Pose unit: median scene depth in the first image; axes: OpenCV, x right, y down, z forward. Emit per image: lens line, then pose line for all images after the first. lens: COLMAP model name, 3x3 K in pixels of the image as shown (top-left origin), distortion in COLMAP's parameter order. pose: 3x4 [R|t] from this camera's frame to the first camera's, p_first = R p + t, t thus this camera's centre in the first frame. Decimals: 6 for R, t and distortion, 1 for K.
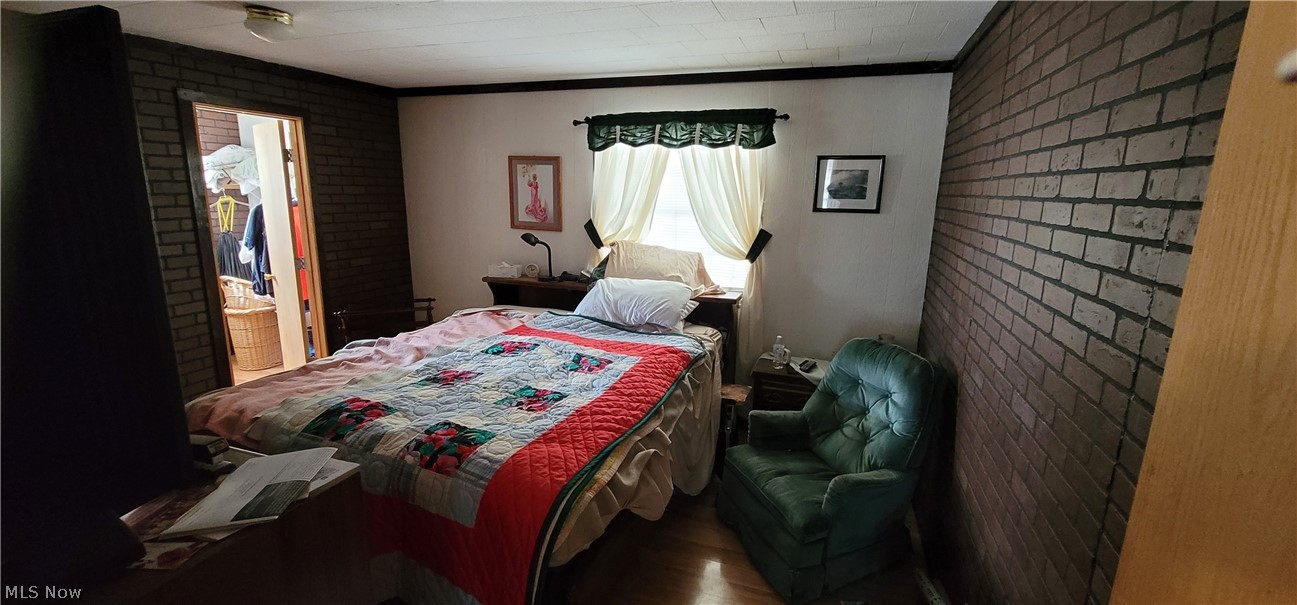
lens RADIAL K [[531.5, 0, 646.7], [0, 531.5, 301.5], [0, 0, 1]] dist [-0.007231, 0.000429]
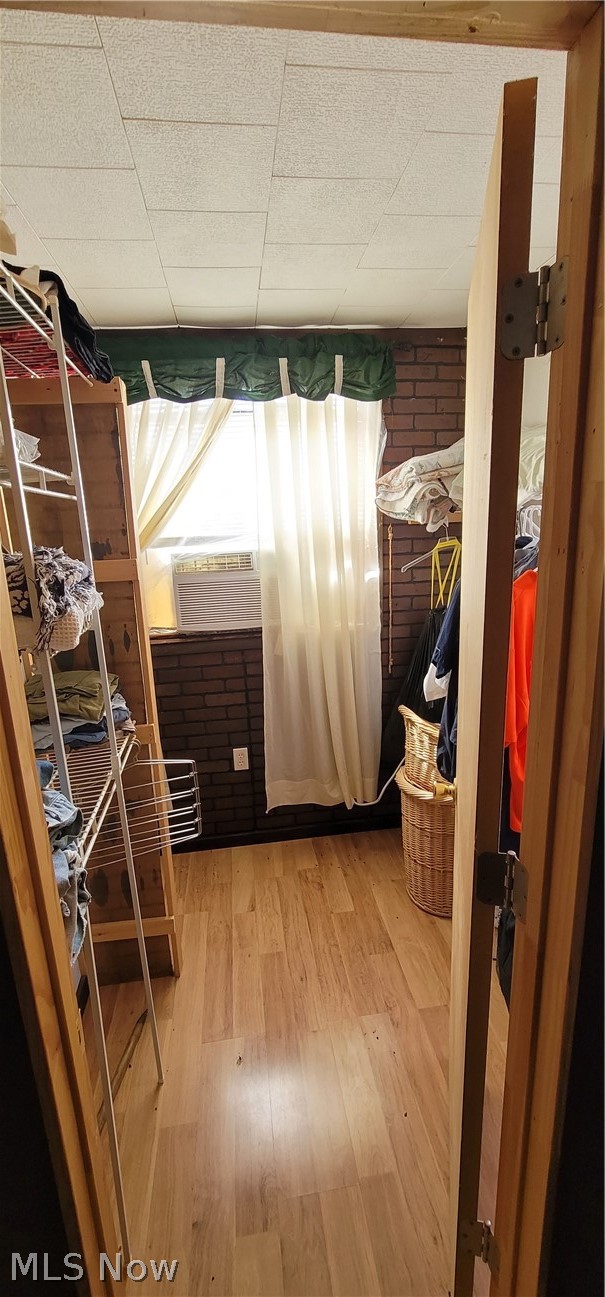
lens RADIAL K [[531.5, 0, 297.4], [0, 531.5, 644.9], [0, 0, 1]] dist [-0.007231, 0.000429]
pose [[0.462966, 0.165073, -0.870870, -0.547935], [-0.133053, 0.984316, 0.115844, -0.184517], [0.876333, 0.062240, 0.477668, 0.857352]]
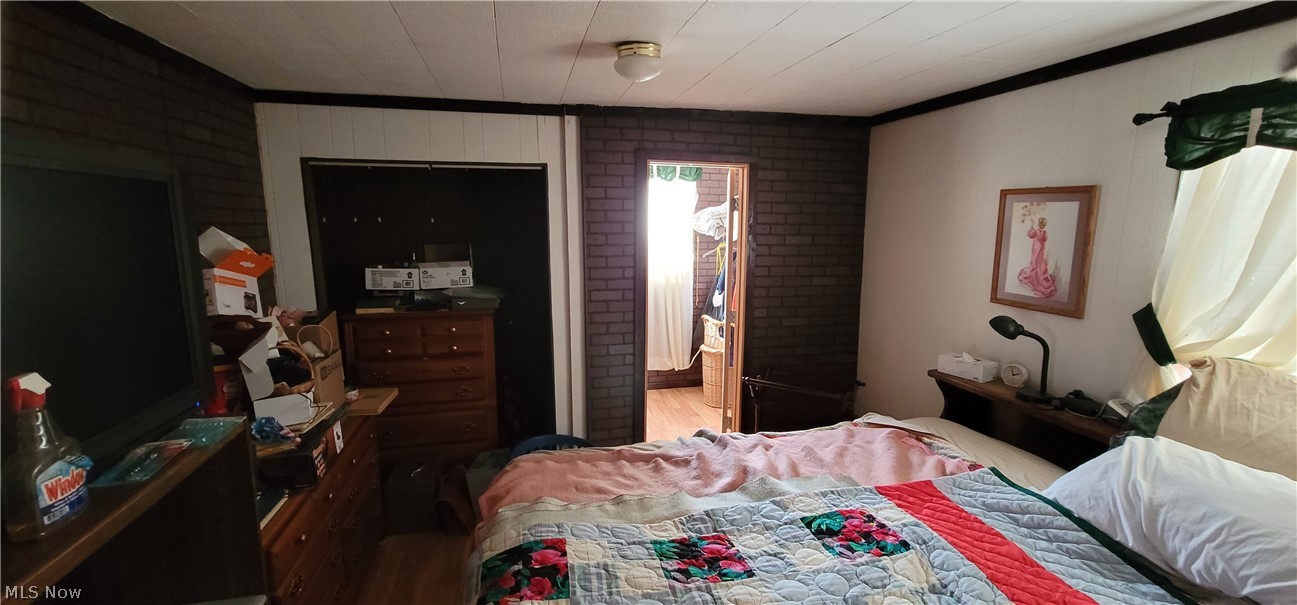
lens RADIAL K [[531.5, 0, 648.1], [0, 531.5, 303.4], [0, 0, 1]] dist [-0.007231, 0.000429]
pose [[0.562294, 0.108517, -0.819787, 0.038913], [-0.165787, 0.986018, 0.016808, -0.089533], [0.810148, 0.126459, 0.572423, 0.344742]]
